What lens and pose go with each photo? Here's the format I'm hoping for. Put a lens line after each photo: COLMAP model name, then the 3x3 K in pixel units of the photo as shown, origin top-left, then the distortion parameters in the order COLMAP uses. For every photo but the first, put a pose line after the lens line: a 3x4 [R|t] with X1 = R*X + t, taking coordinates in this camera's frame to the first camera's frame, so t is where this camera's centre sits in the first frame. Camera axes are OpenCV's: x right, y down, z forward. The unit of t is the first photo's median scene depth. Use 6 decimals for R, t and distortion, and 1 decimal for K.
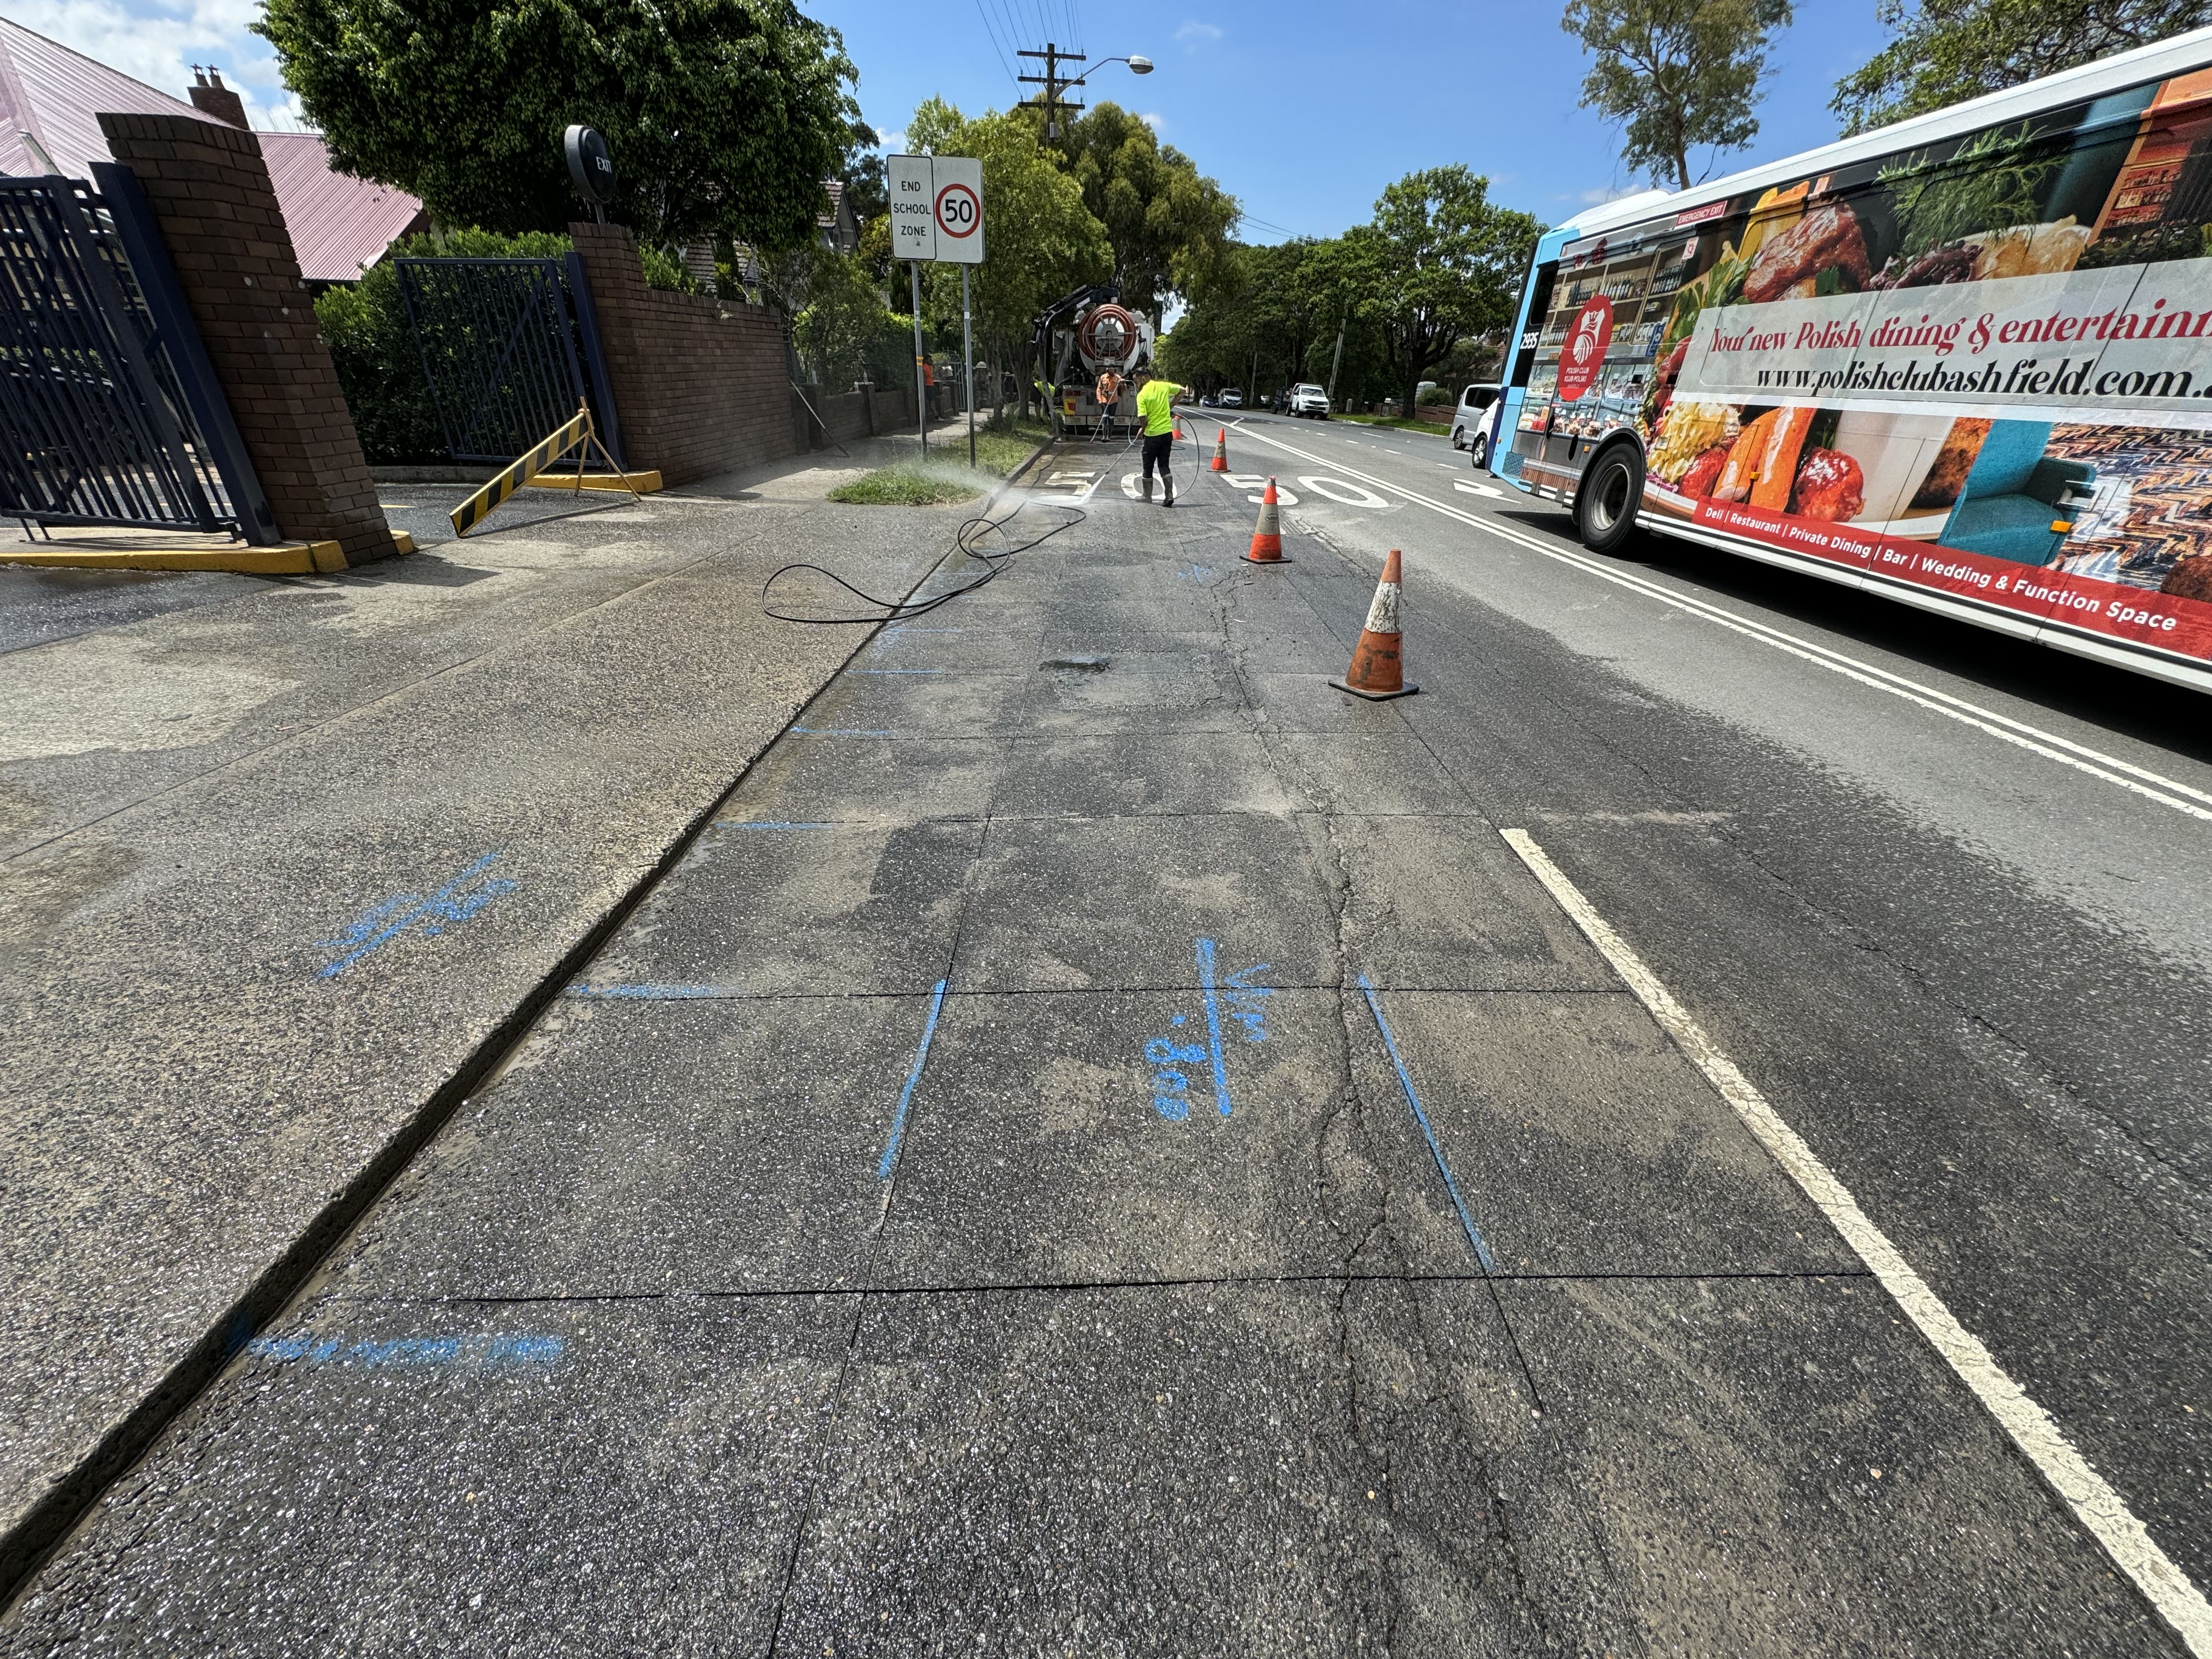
lens RADIAL K [[902.7, 0, 1106.0], [0, 902.7, 829.5], [0, 0, 1]] dist [-0.002584, -0.000314]
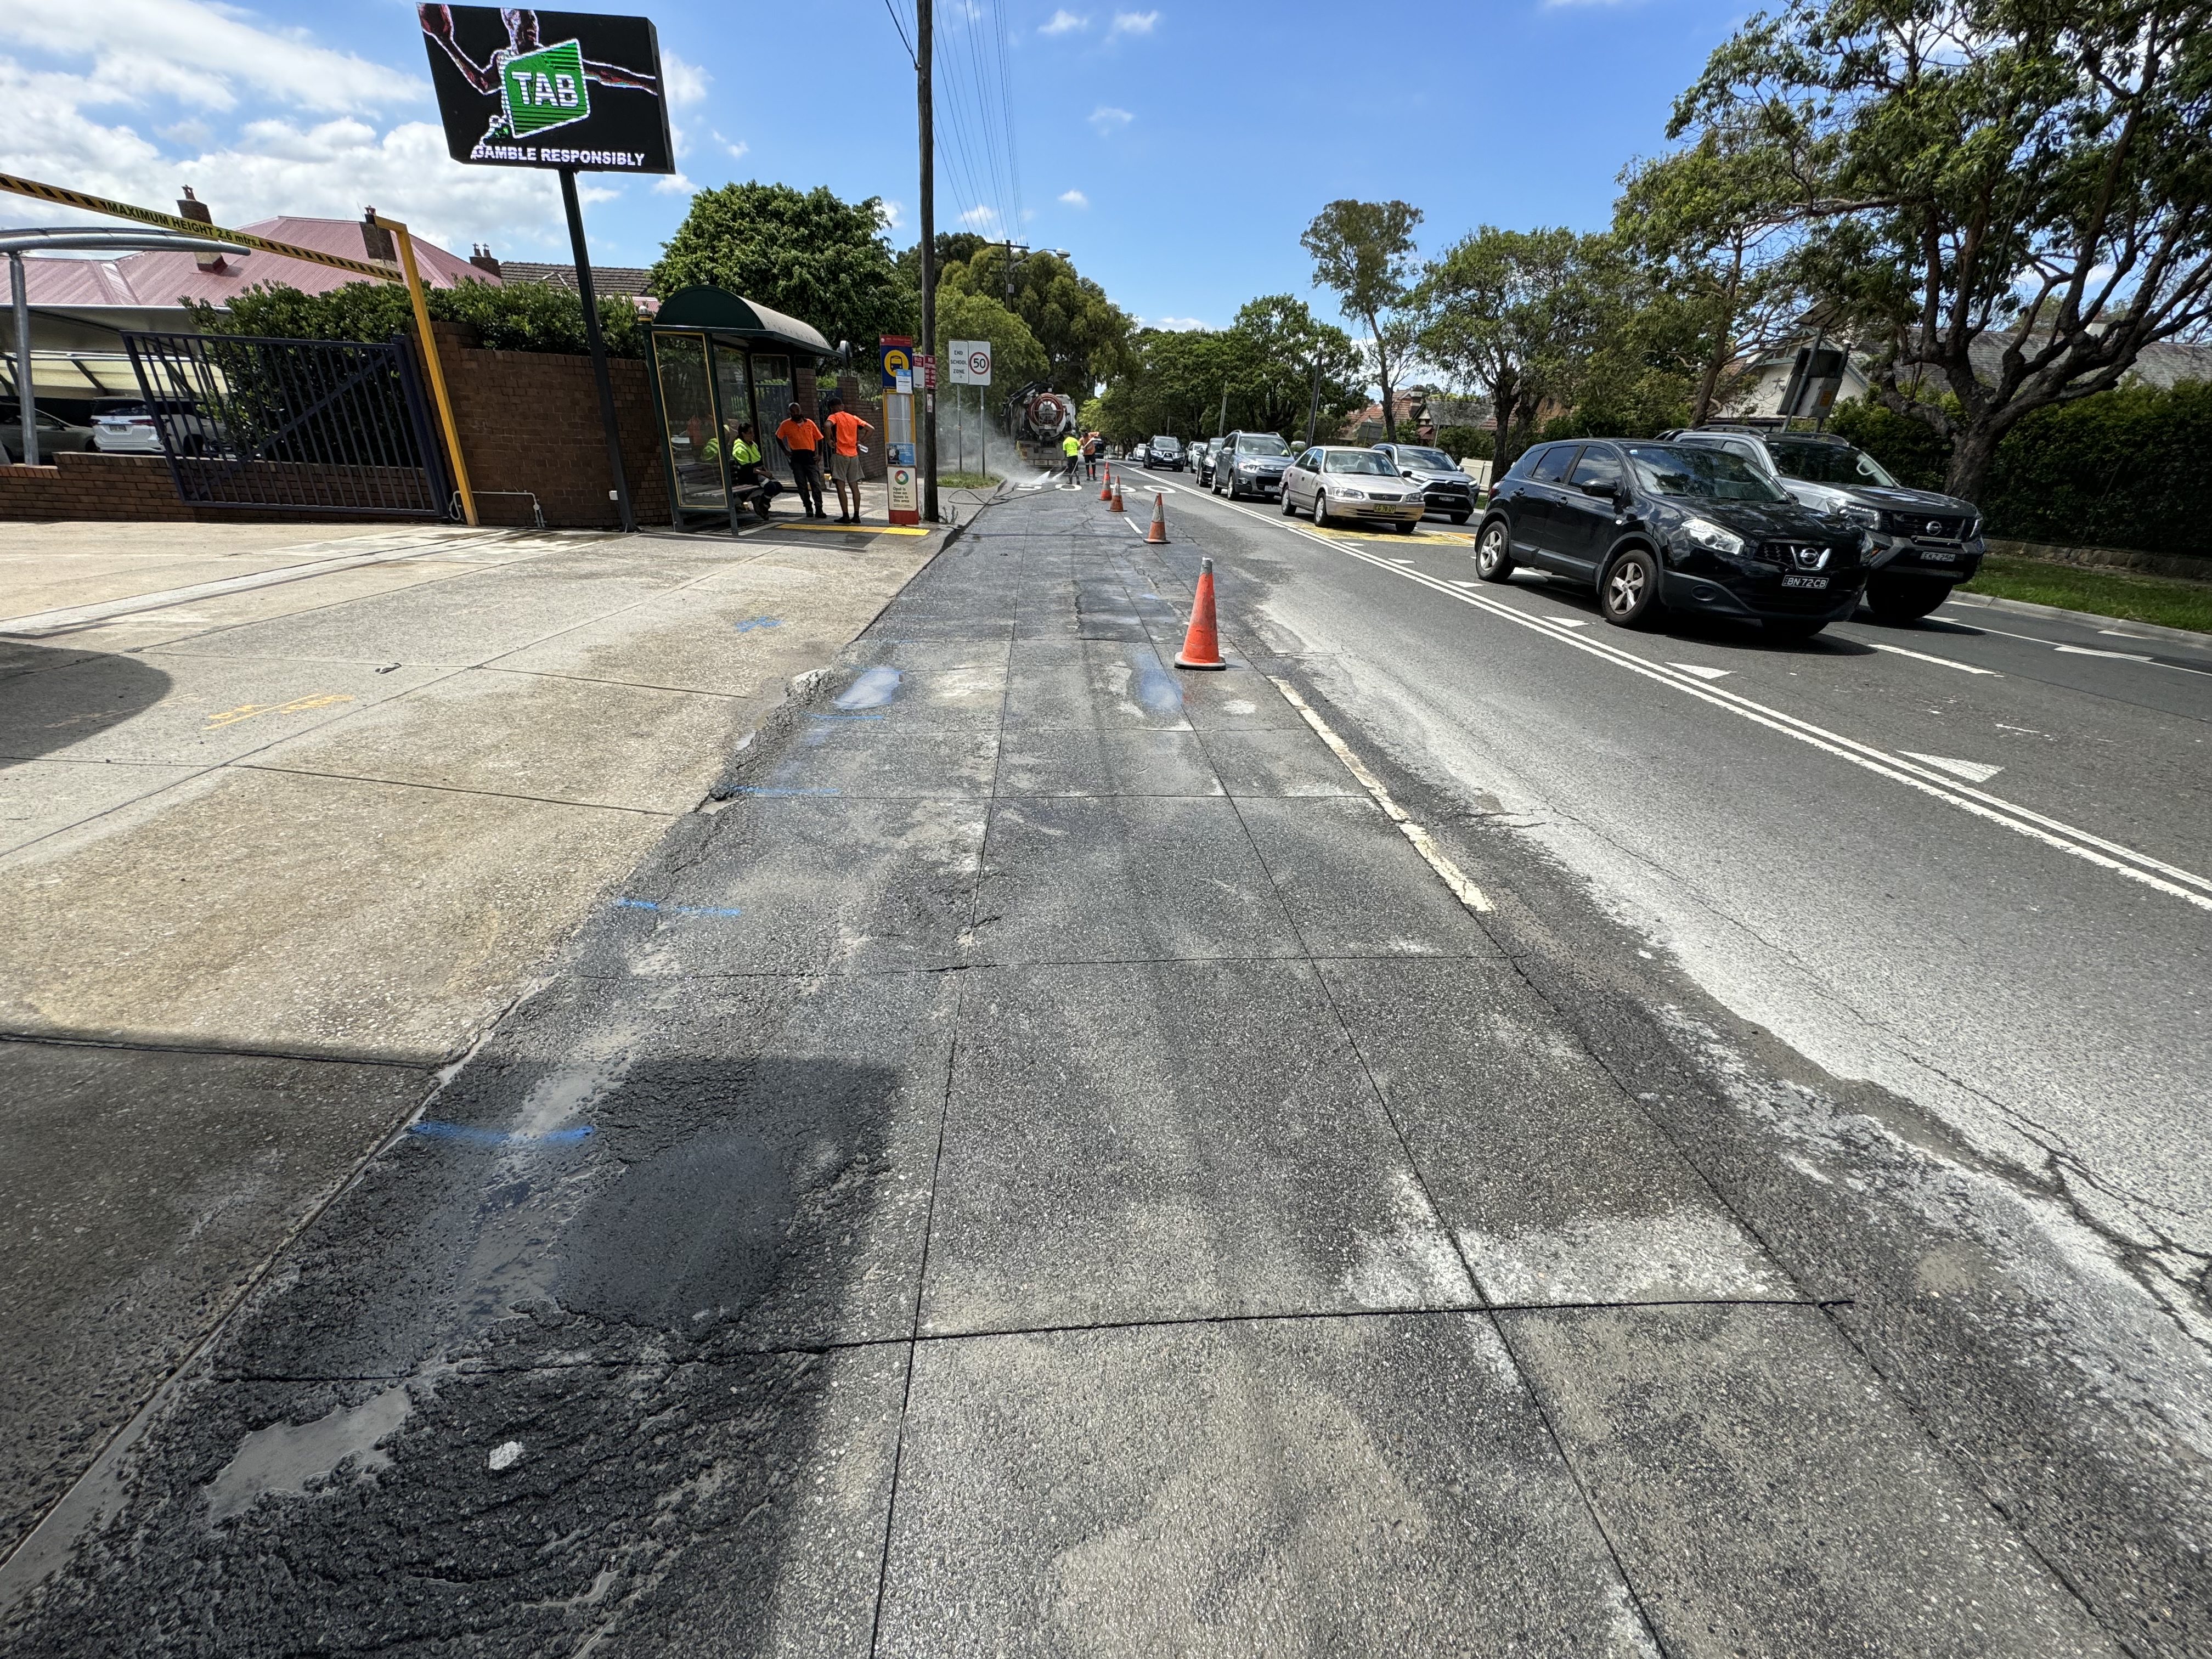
lens RADIAL K [[867.7, 0, 1106.0], [0, 867.7, 829.5], [0, 0, 1]] dist [-0.011004, -0.000658]
pose [[0.997840, -0.021378, 0.062109, -0.002255], [0.023827, 0.998957, -0.038955, 0.186384], [-0.061211, 0.040350, 0.997309, -0.367911]]
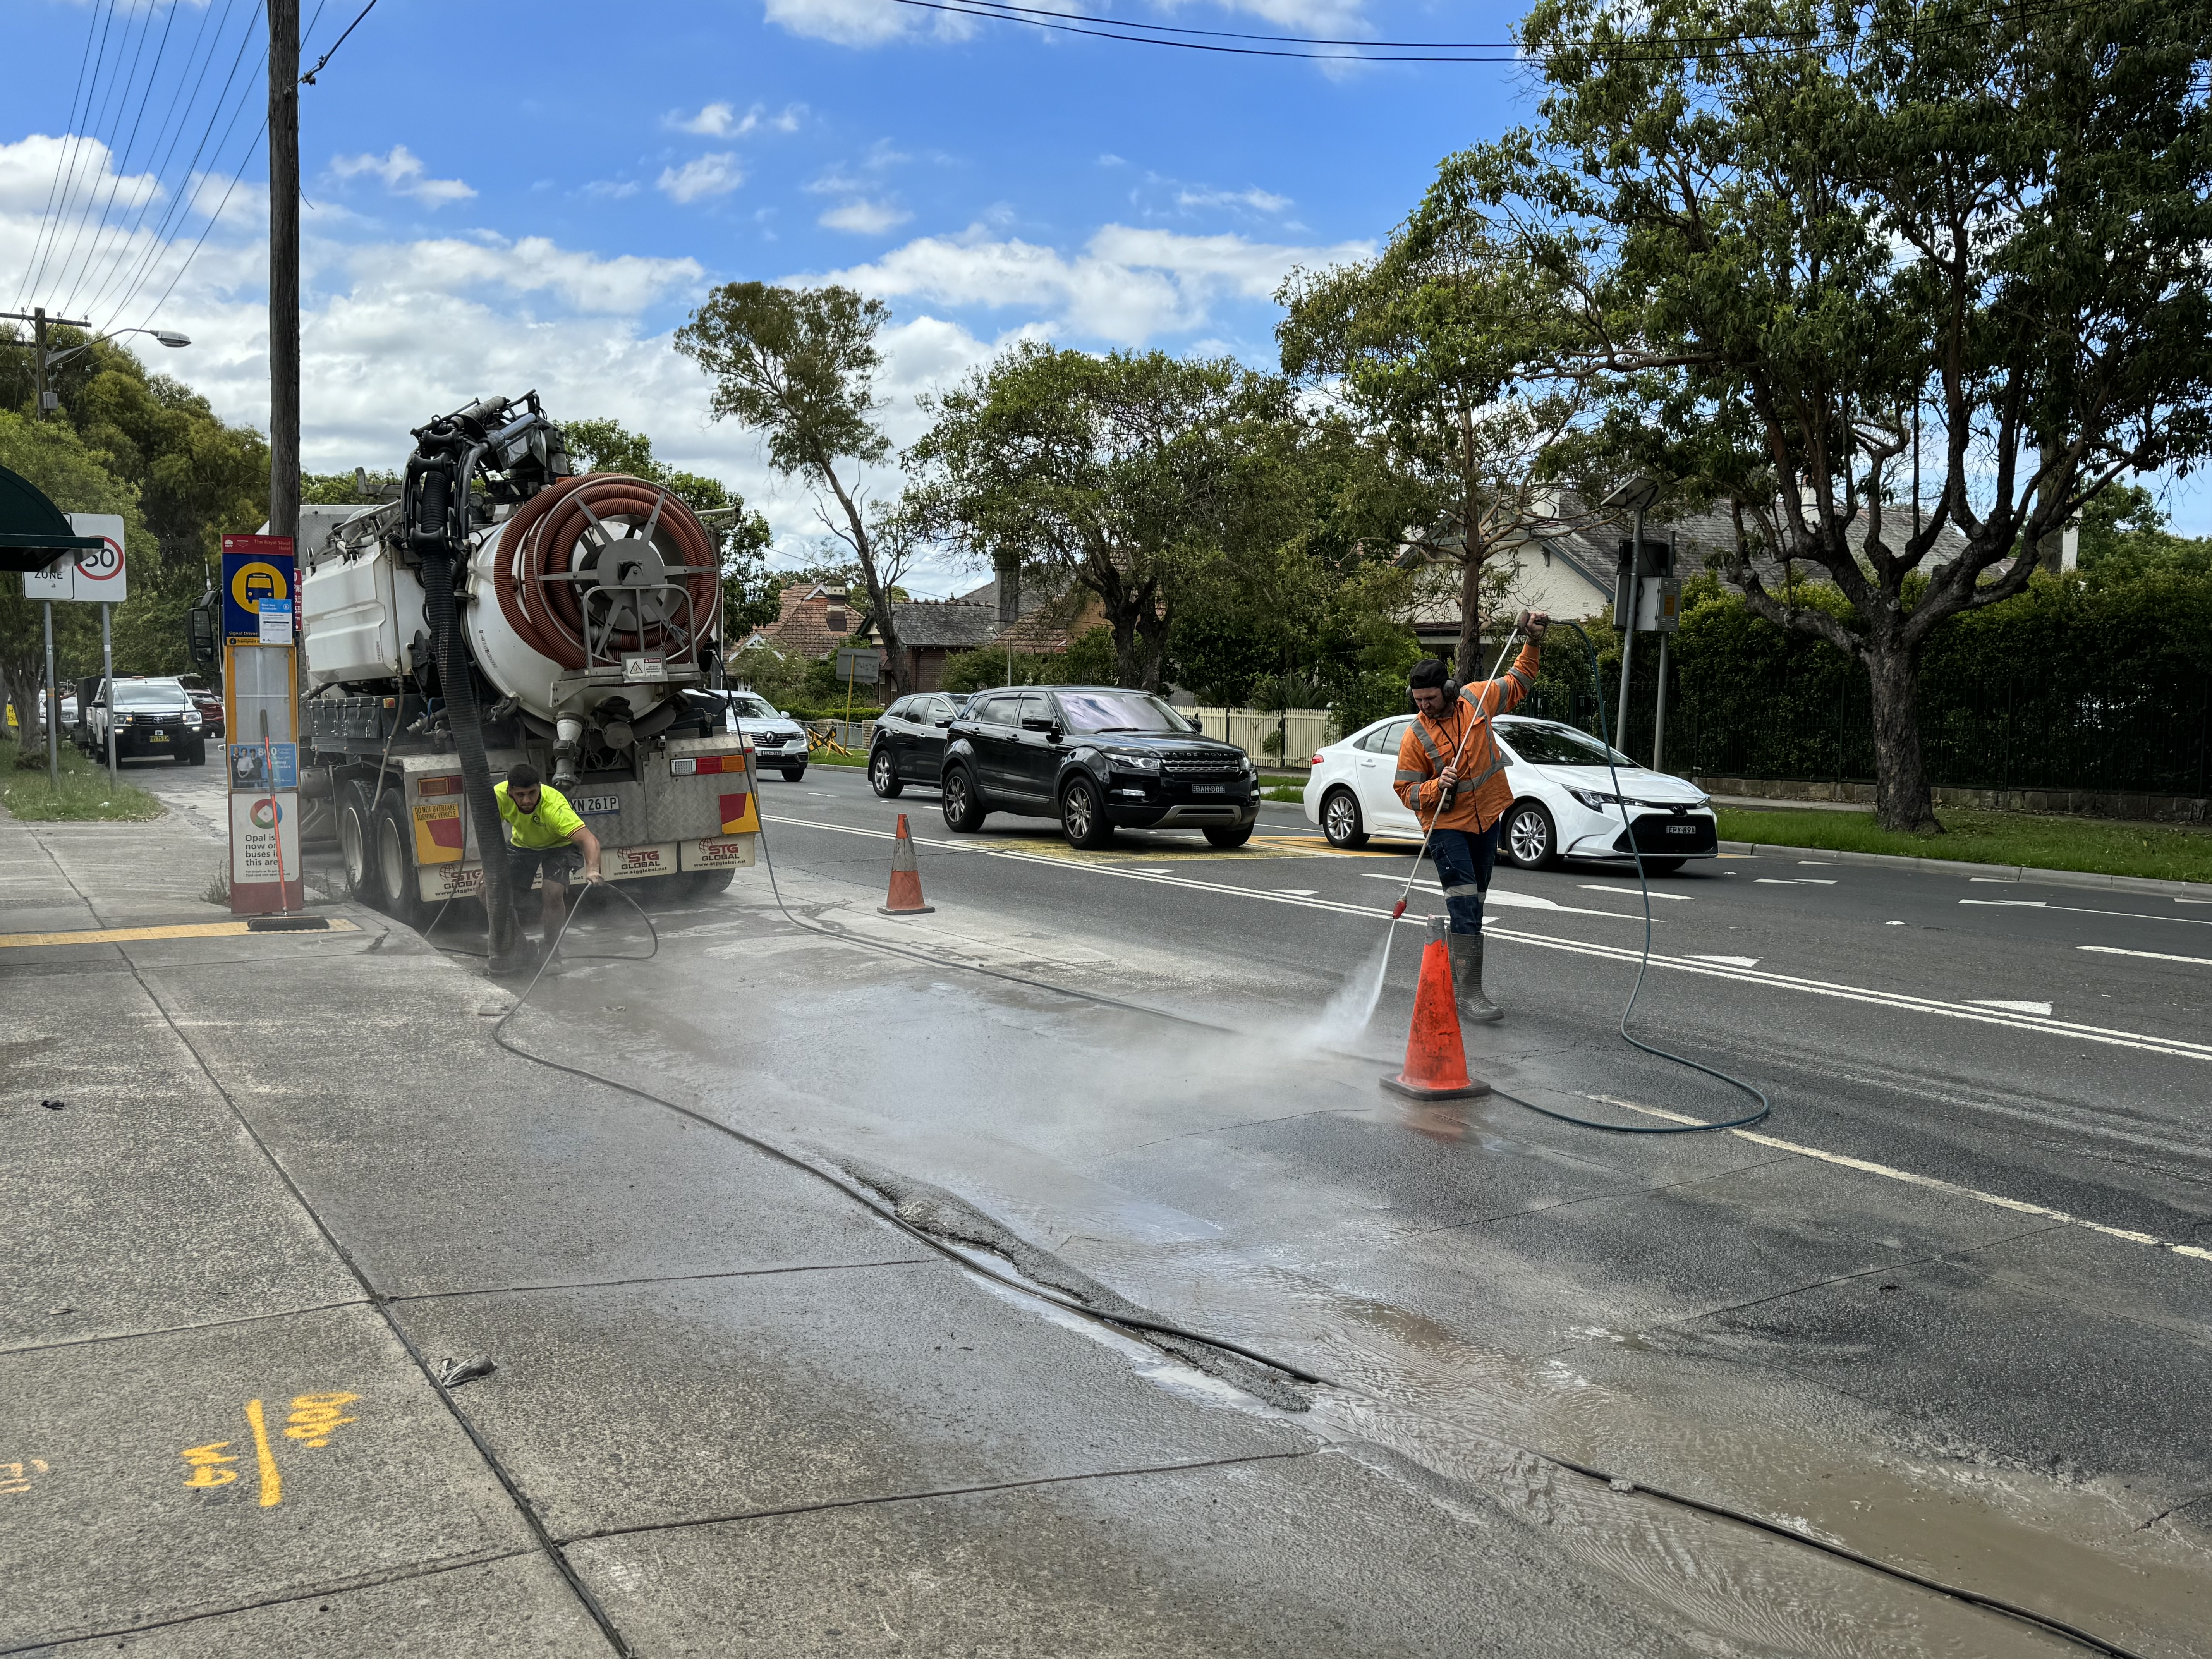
lens RADIAL K [[1930.1, 0, 1106.0], [0, 1930.1, 829.5], [0, 0, 1]] dist [0.005196, 0.004995]
pose [[0.854301, -0.067159, 0.515422, -0.110424], [0.255799, 0.917546, -0.304427, 0.177473], [-0.452479, 0.391917, 0.801040, -0.369570]]
